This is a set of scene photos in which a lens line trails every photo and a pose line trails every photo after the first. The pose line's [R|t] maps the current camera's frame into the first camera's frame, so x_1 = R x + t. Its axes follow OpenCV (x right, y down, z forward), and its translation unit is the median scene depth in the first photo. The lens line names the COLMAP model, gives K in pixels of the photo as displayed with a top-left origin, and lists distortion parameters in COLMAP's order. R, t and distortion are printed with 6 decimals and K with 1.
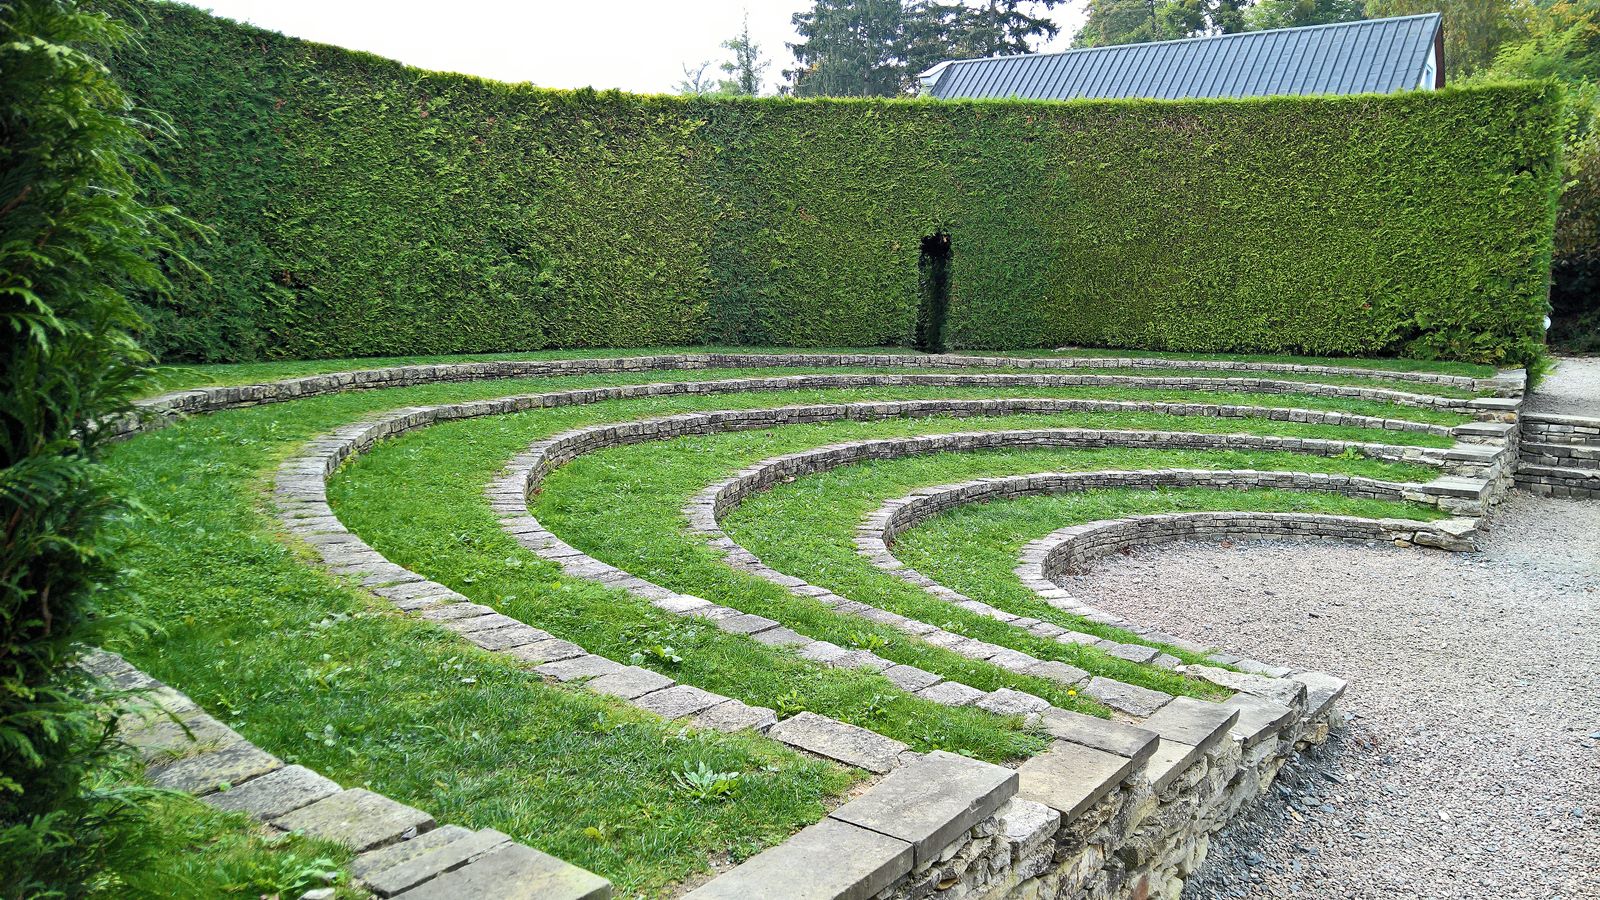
lens RADIAL K [[1227.1, 0, 804.7], [0, 1227.1, 469.7], [0, 0, 1]] dist [0.021482, -0.017549]
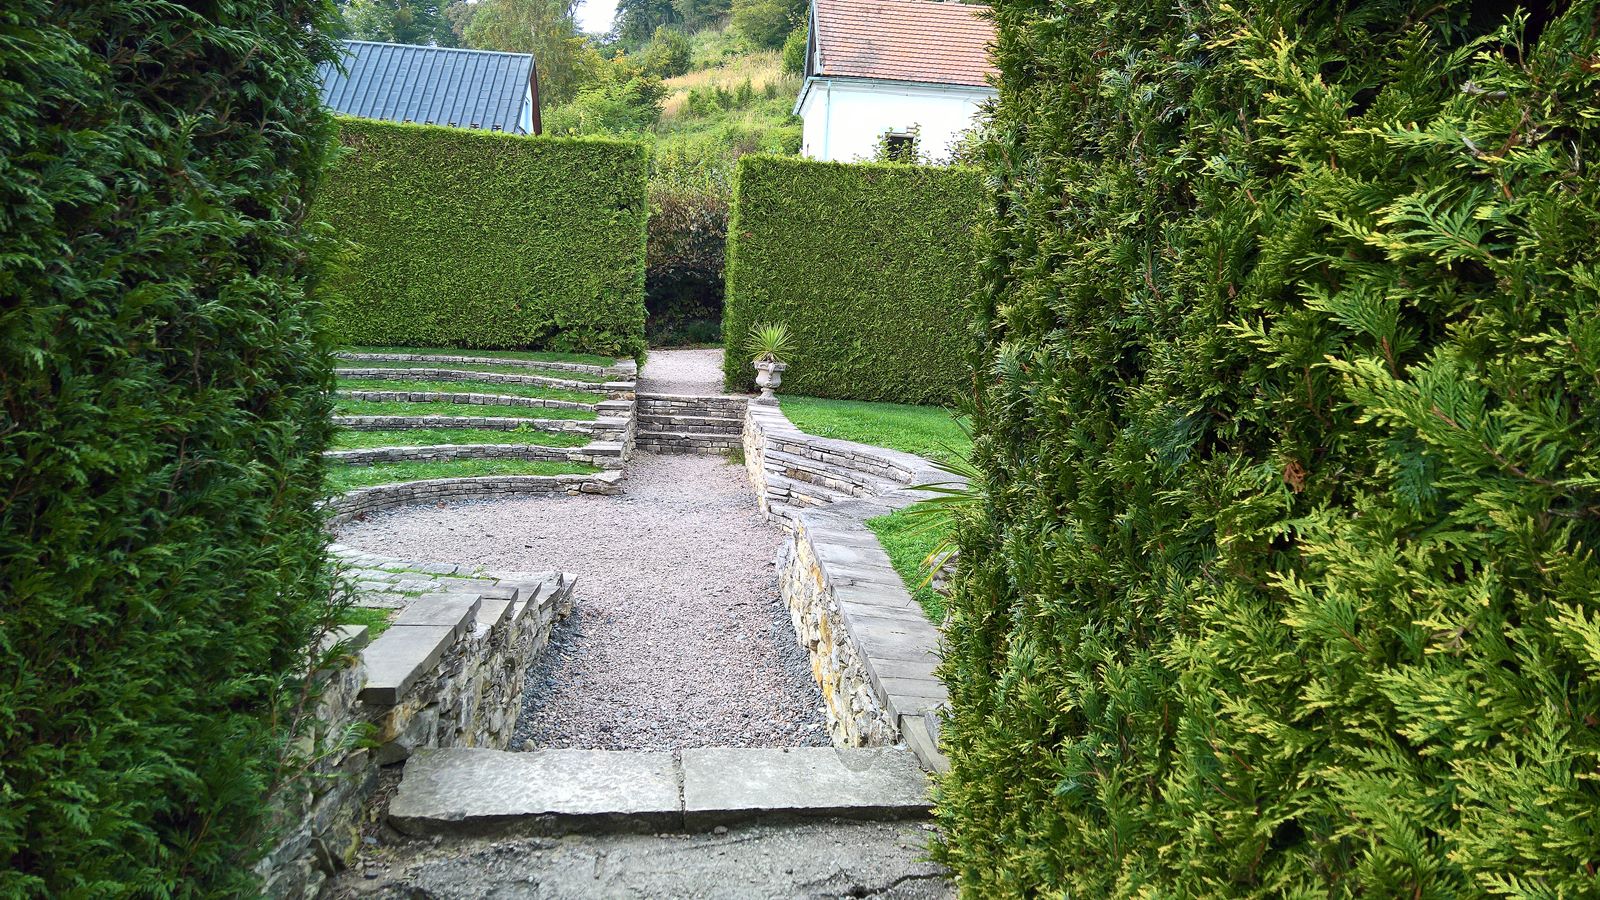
lens RADIAL K [[1227.1, 0, 800.8], [0, 1227.1, 449.6], [0, 0, 1]] dist [0.021482, -0.017549]
pose [[0.773374, -0.052286, 0.631791, -0.119115], [0.058726, 0.998217, 0.010724, 0.011483], [-0.631225, 0.028810, 0.775065, -0.131519]]
